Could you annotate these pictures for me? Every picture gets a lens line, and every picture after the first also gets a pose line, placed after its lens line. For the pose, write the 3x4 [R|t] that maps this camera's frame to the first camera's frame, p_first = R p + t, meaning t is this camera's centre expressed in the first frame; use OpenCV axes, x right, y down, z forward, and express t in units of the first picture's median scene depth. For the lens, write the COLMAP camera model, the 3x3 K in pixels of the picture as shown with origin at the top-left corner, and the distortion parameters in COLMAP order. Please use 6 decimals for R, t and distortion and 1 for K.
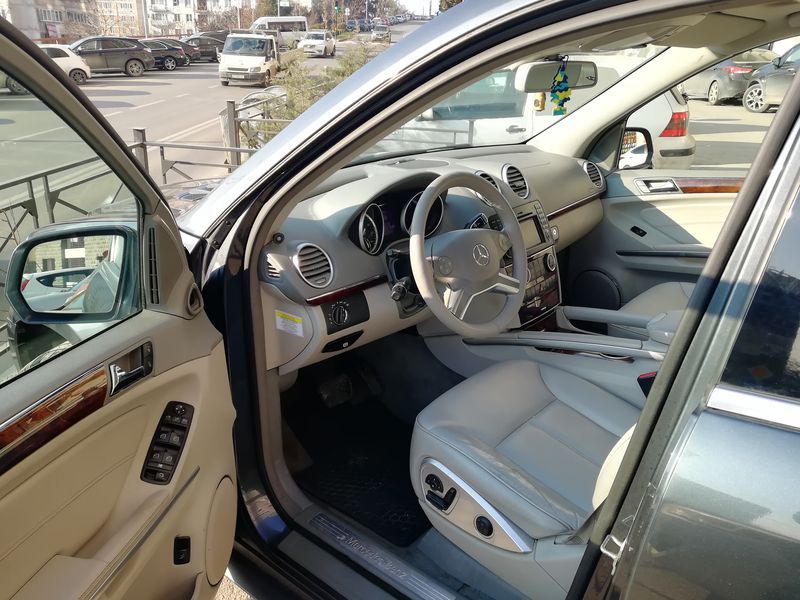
lens RADIAL K [[632.5, 0, 401.9], [0, 632.5, 300.0], [0, 0, 1]] dist [0.004109, 0.013366]
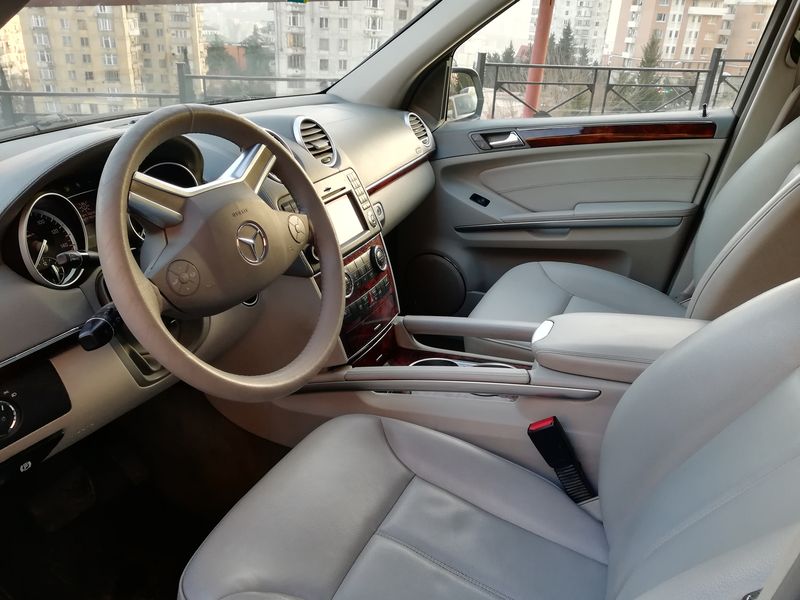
lens RADIAL K [[632.5, 0, 401.9], [0, 632.5, 300.0], [0, 0, 1]] dist [0.004109, 0.013366]
pose [[0.955775, -0.115292, 0.270559, 0.065637], [0.102580, 0.992870, 0.060712, -0.051659], [-0.275629, -0.030273, 0.960787, 0.323159]]
